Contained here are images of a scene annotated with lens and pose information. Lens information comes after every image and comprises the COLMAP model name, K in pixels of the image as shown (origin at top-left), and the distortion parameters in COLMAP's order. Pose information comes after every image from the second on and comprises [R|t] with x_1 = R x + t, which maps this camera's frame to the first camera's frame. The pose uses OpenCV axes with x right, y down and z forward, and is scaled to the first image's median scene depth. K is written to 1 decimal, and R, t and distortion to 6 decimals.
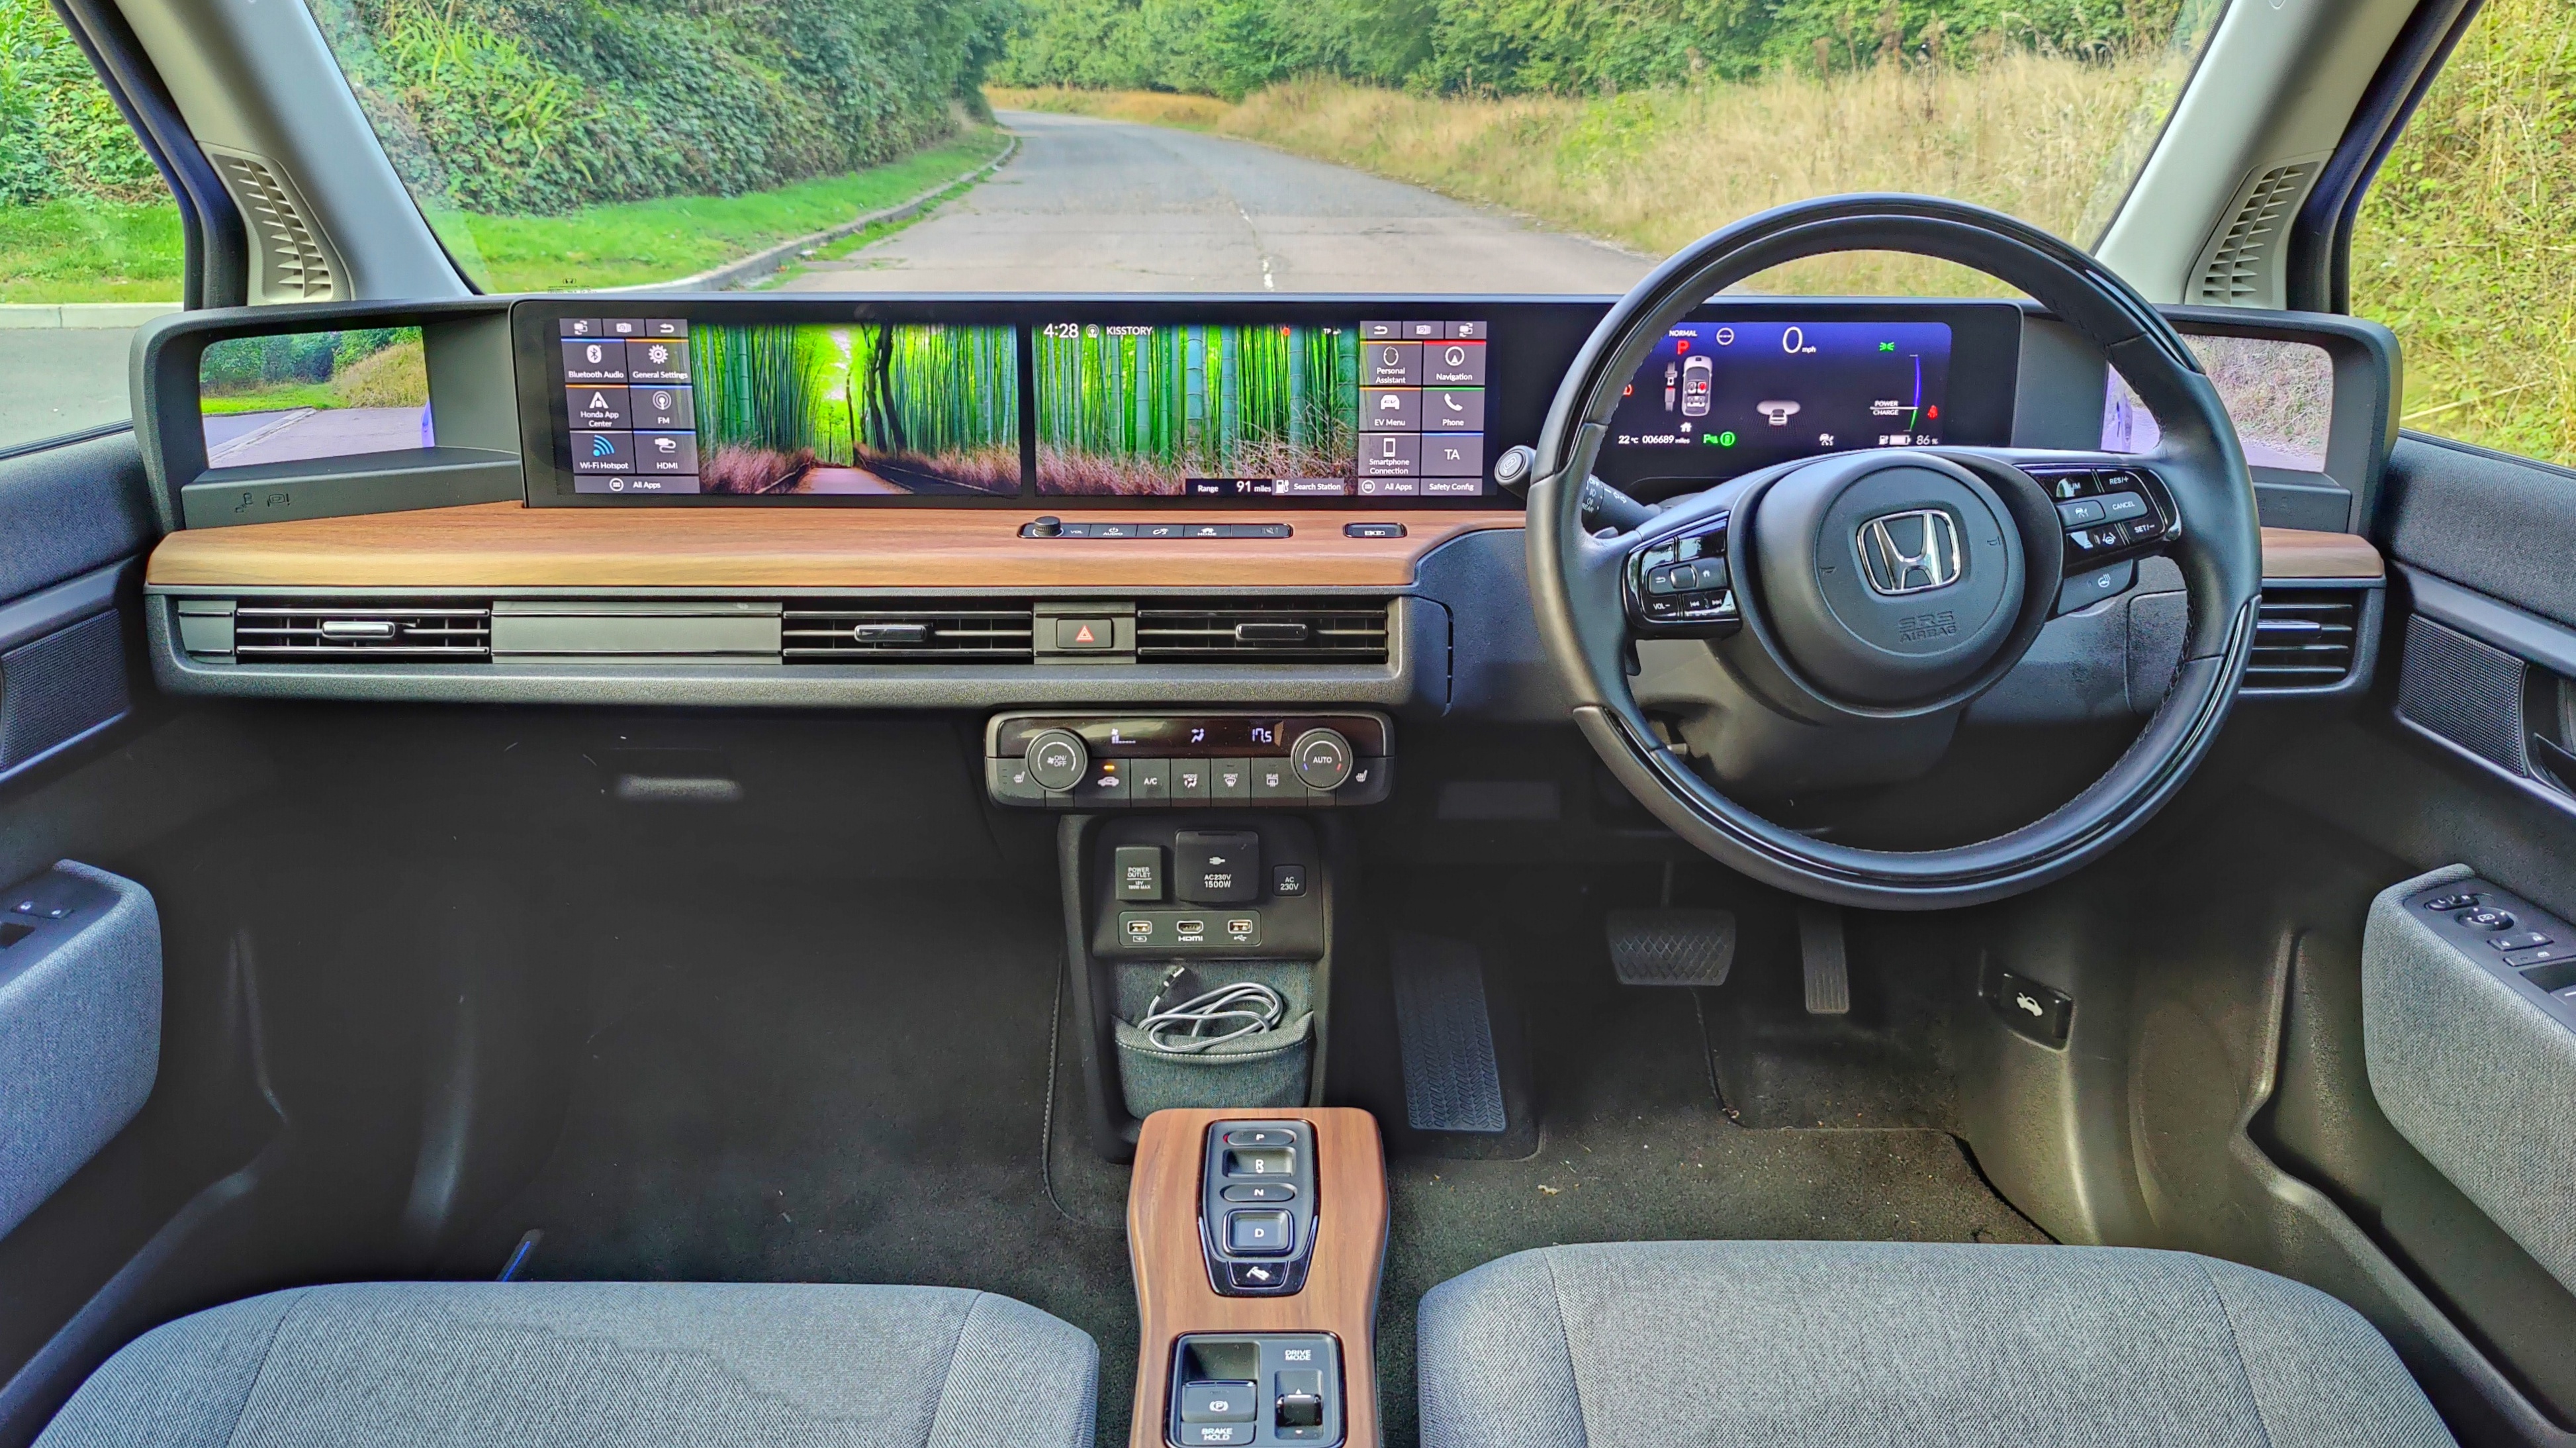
lens RADIAL K [[1847.3, 0, 1286.1], [0, 1847.3, 598.3], [0, 0, 1]] dist [0.023844, 0.002866]
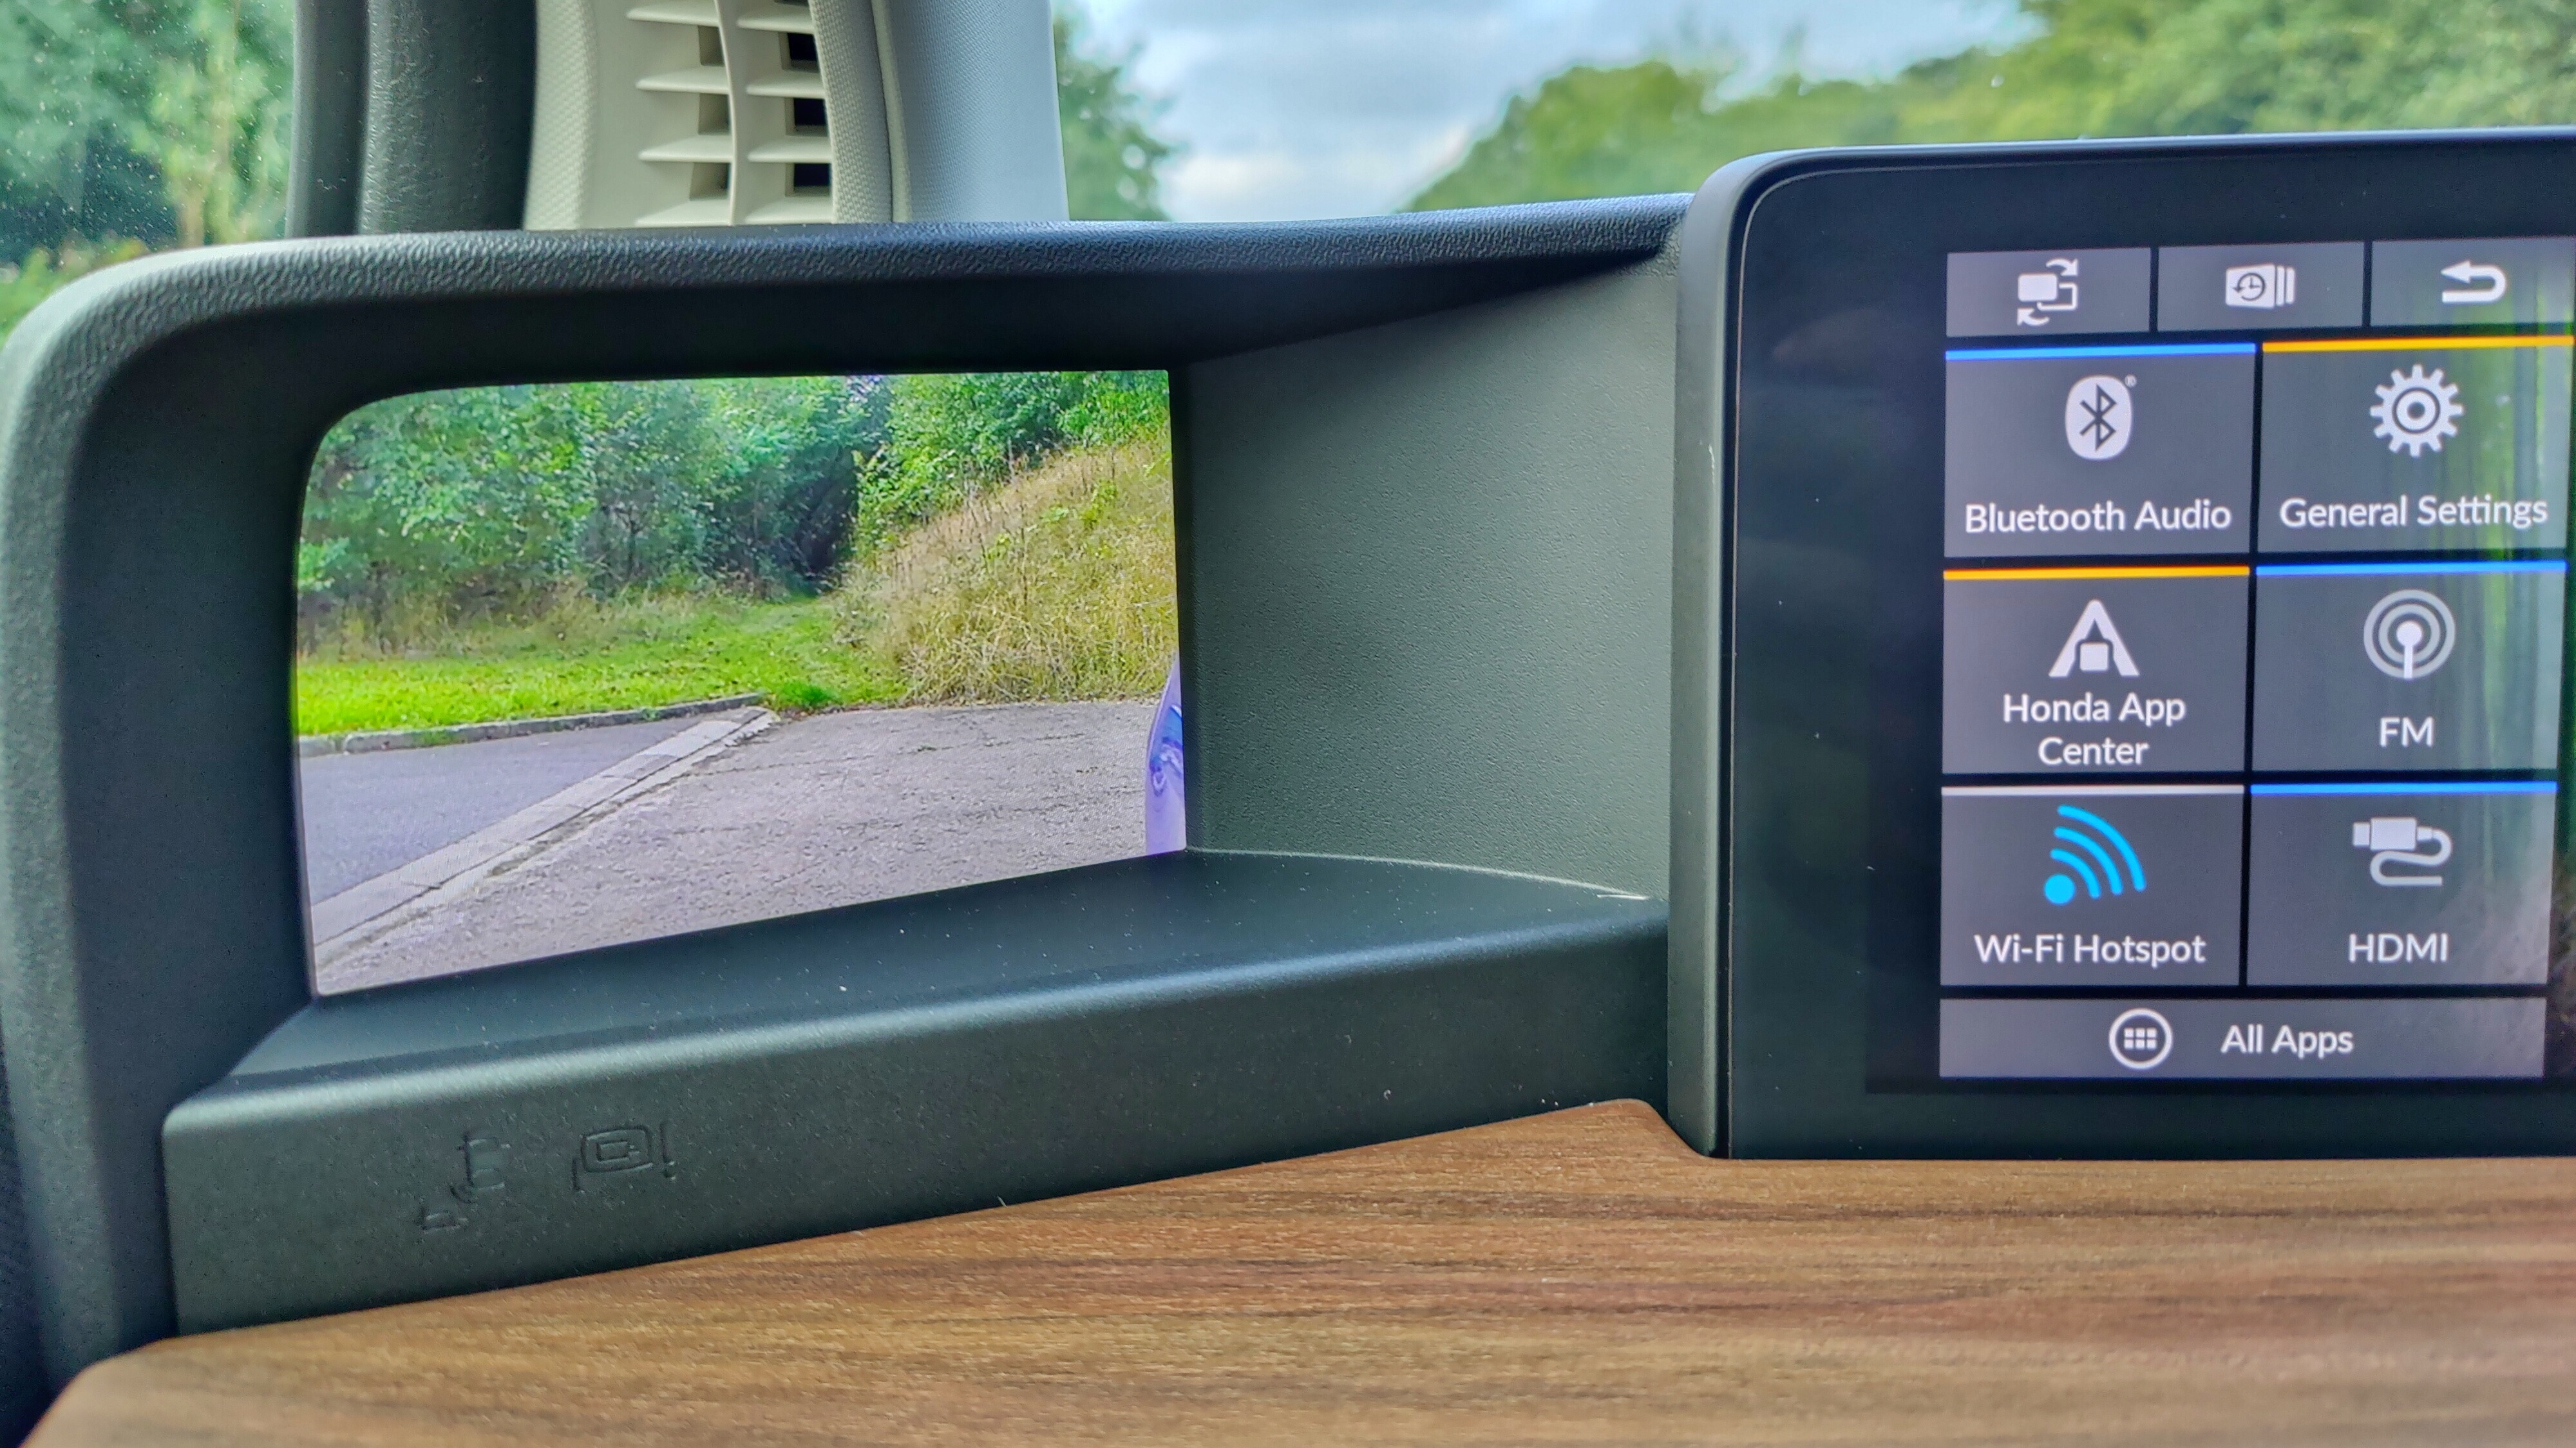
lens RADIAL K [[1847.0, 0, 1281.3], [0, 1847.0, 616.1], [0, 0, 1]] dist [0.005794, -0.003242]
pose [[0.996578, -0.018882, -0.080475, -0.445618], [0.006309, 0.988095, -0.153715, -0.078012], [0.082419, 0.152681, 0.984833, 0.786011]]
